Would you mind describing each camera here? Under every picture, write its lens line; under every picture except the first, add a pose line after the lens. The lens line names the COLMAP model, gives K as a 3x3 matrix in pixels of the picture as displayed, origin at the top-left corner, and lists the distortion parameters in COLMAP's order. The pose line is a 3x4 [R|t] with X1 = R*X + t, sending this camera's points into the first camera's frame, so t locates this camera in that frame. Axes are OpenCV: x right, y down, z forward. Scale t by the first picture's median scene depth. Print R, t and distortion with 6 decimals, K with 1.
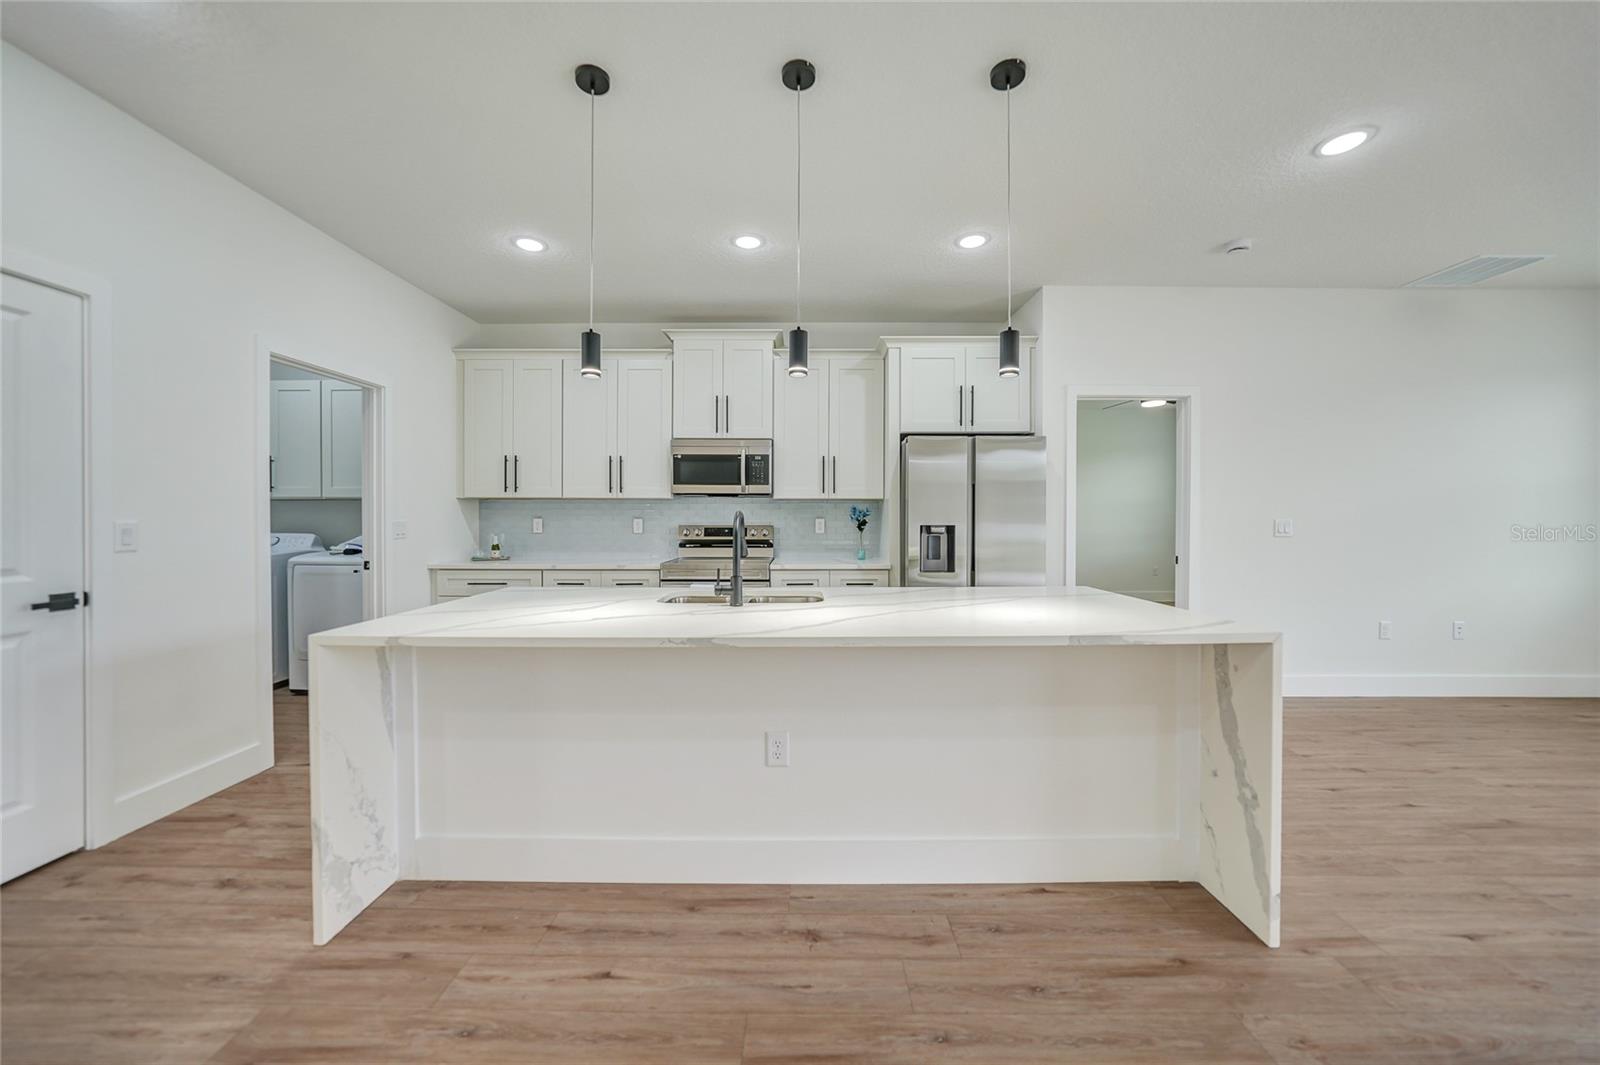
lens RADIAL K [[564.9, 0, 803.5], [0, 564.9, 524.6], [0, 0, 1]] dist [-0.026493, 0.006428]
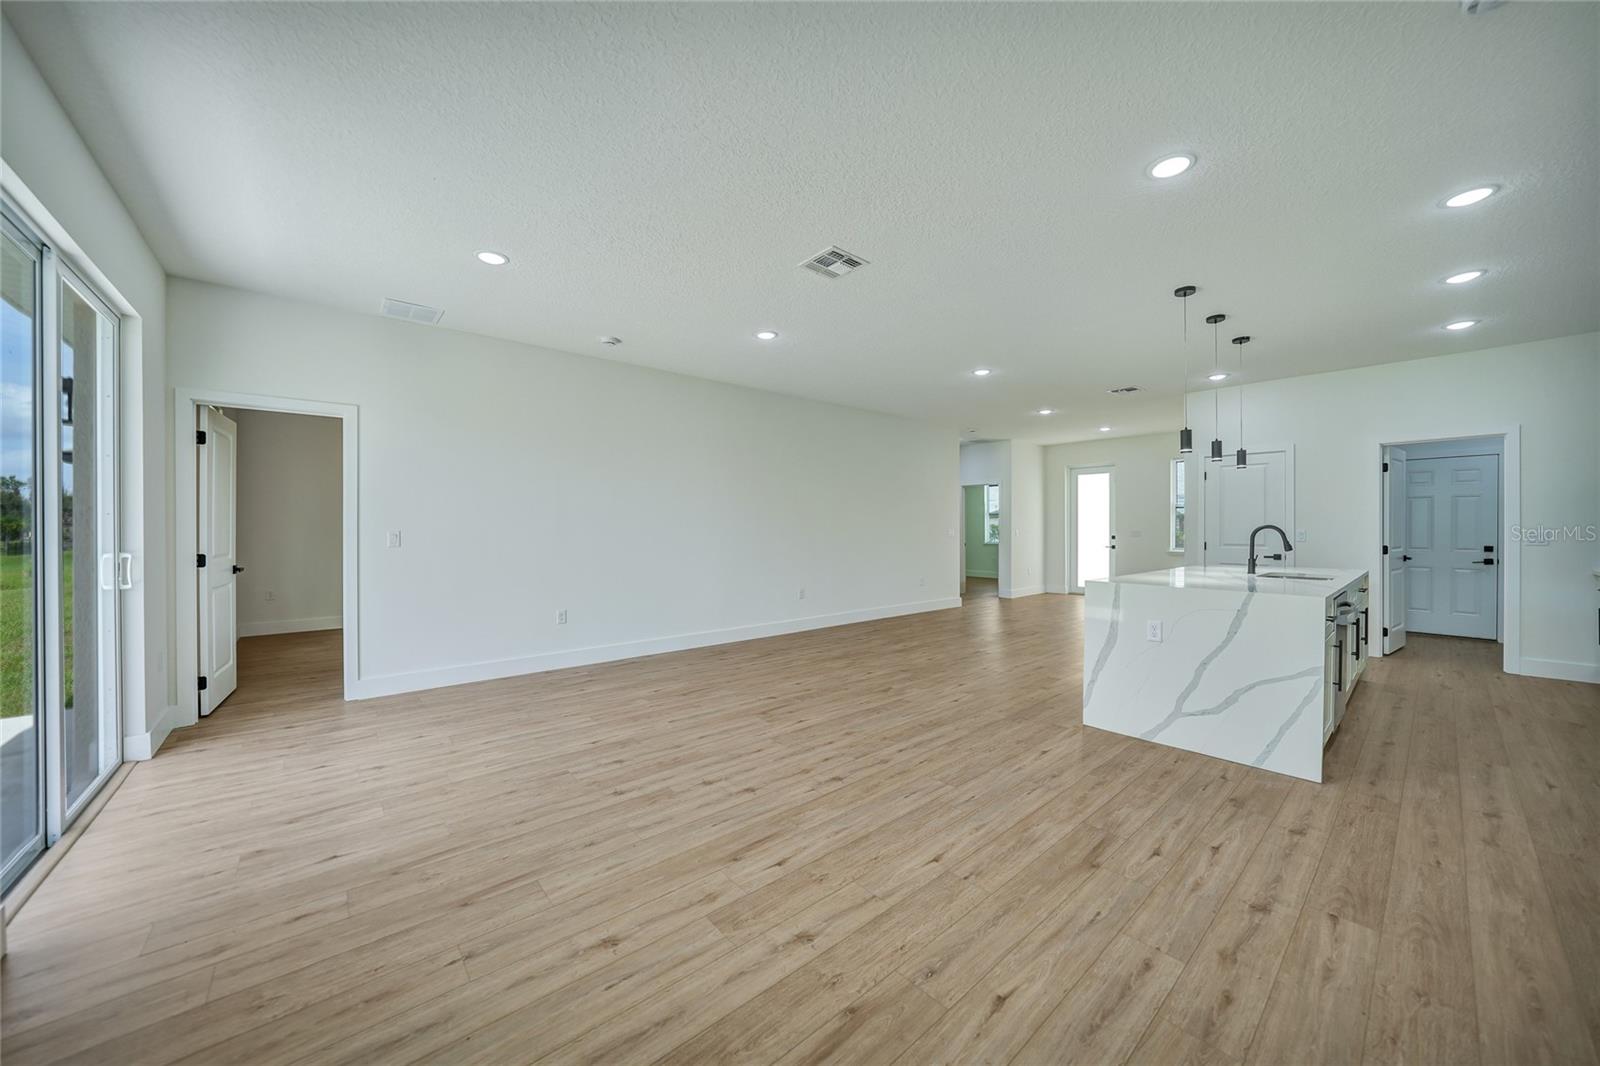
lens RADIAL K [[565.5, 0, 797.1], [0, 565.5, 526.7], [0, 0, 1]] dist [-0.018231, 0.000248]
pose [[-0.755711, -0.001329, -0.654904, 1.317647], [-0.008496, 0.999934, 0.007776, -0.011516], [0.654850, 0.011440, -0.755672, 0.800404]]
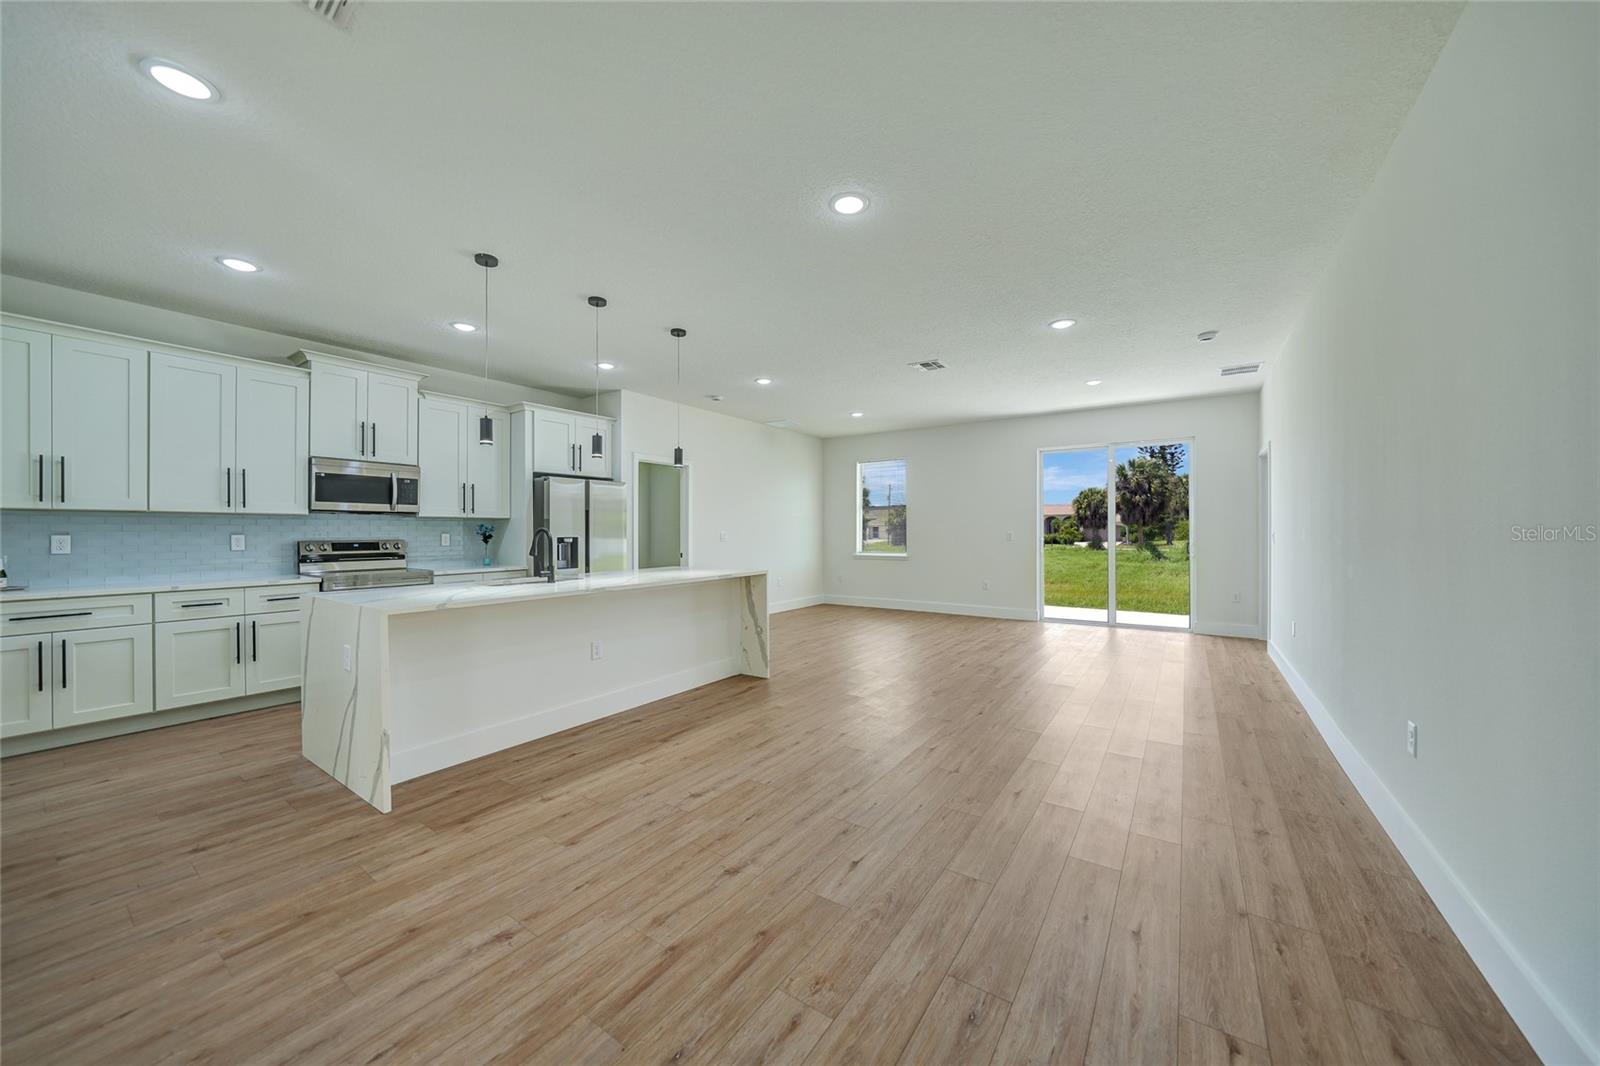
lens RADIAL K [[560.5, 0, 801.8], [0, 560.5, 530.4], [0, 0, 1]] dist [-0.025830, 0.006531]
pose [[0.559684, -0.001172, 0.828705, -0.620524], [0.014230, 0.999865, -0.008196, 0.004039], [-0.828584, 0.016379, 0.559625, -0.338051]]
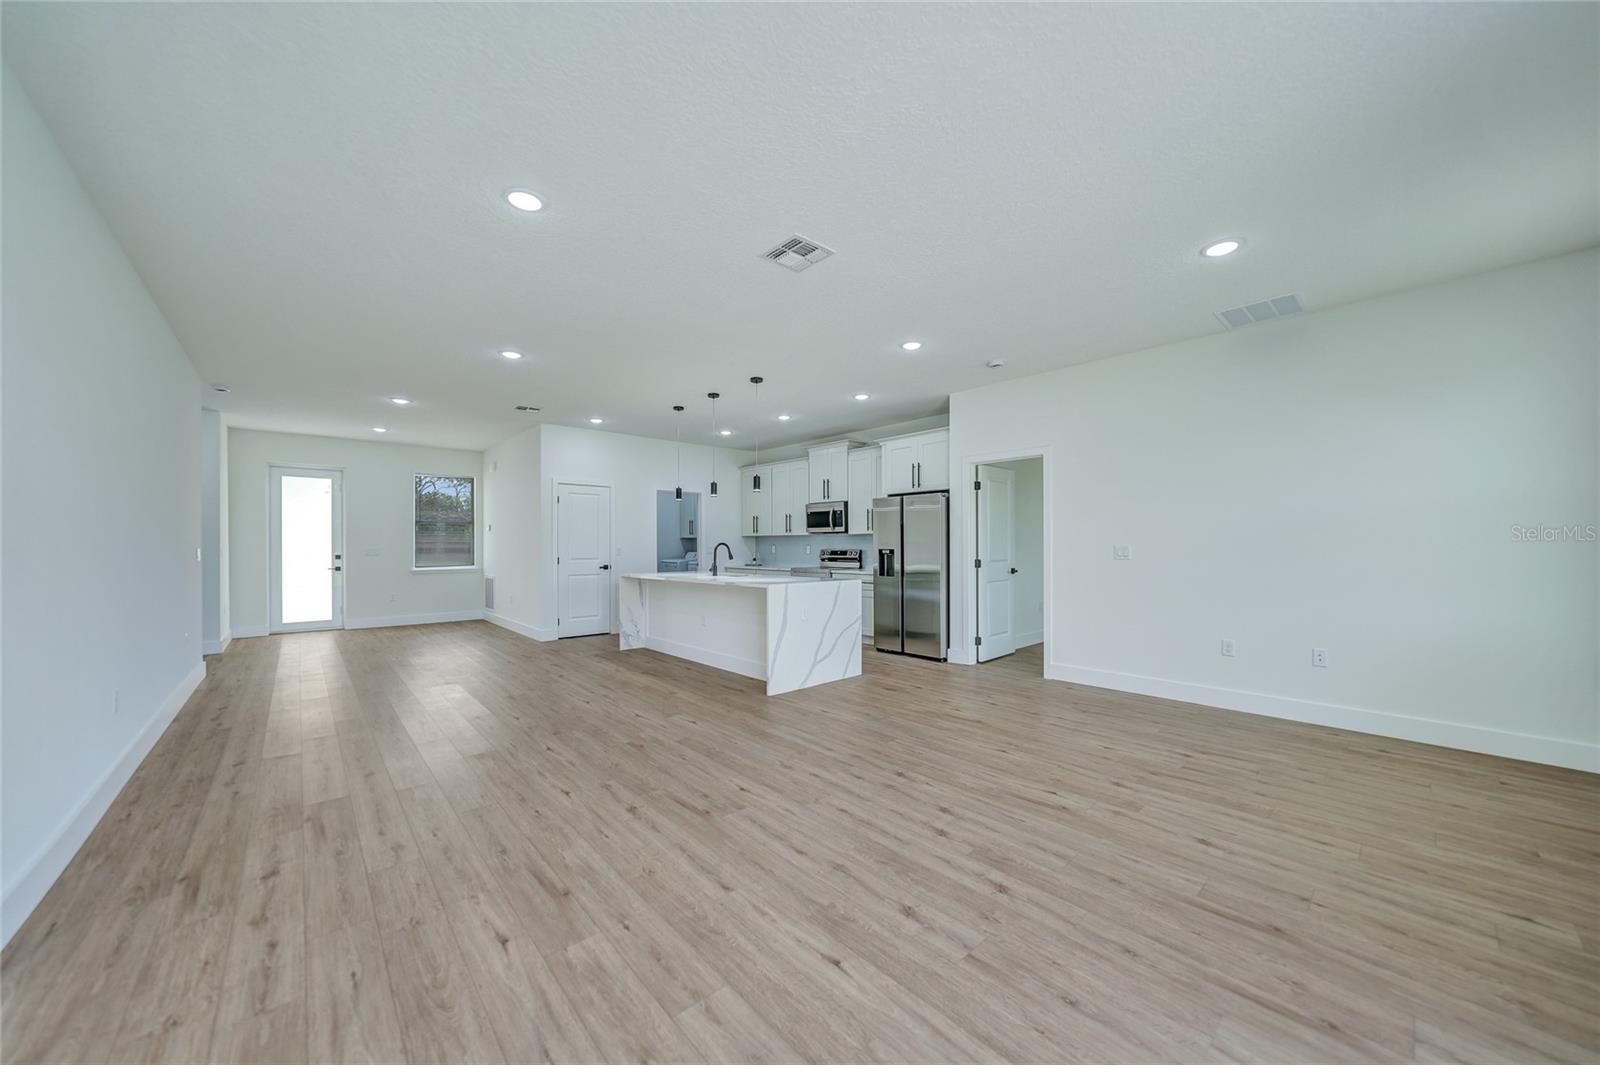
lens RADIAL K [[571.7, 0, 799.2], [0, 571.7, 543.3], [0, 0, 1]] dist [-0.026807, 0.006262]
pose [[0.674120, -0.004631, -0.738607, 1.295445], [-0.007534, 0.999885, -0.013145, 0.007787], [0.738583, 0.014426, 0.674008, -0.360501]]
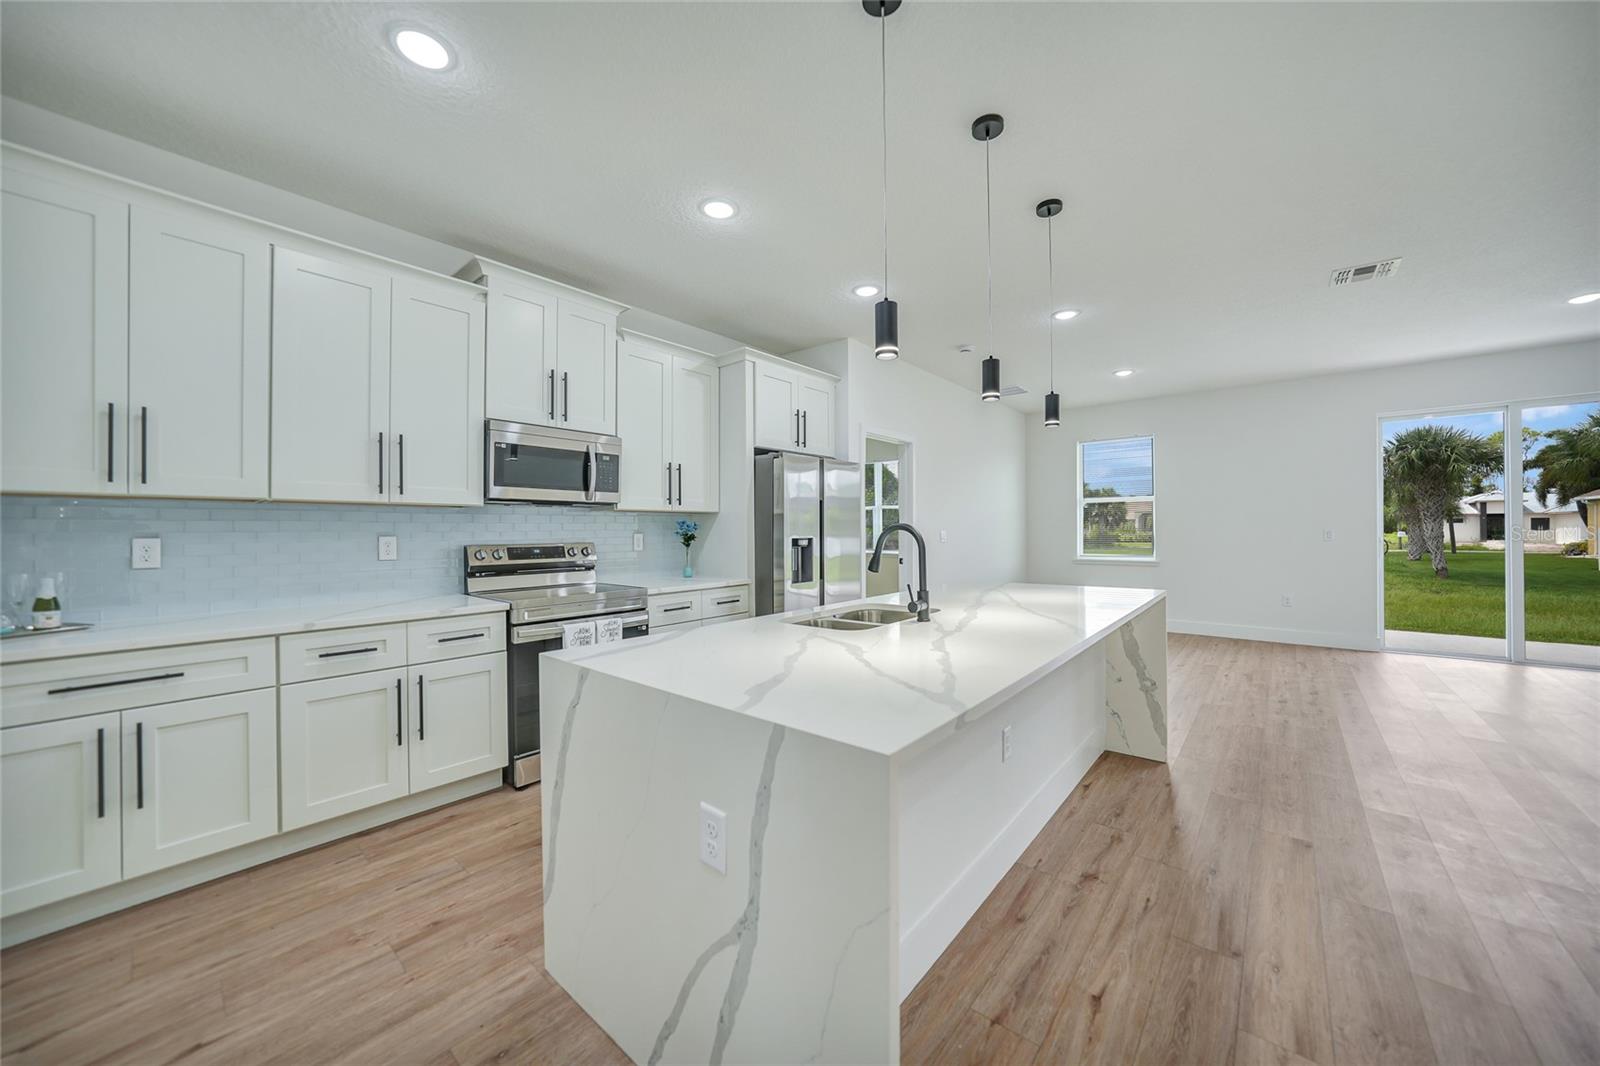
lens RADIAL K [[569.4, 0, 806.5], [0, 569.4, 527.3], [0, 0, 1]] dist [-0.025080, 0.006049]
pose [[0.642391, -0.000397, 0.766377, -0.559529], [0.016805, 0.999767, -0.013568, -0.004962], [-0.766192, 0.021594, 0.642248, 0.288809]]
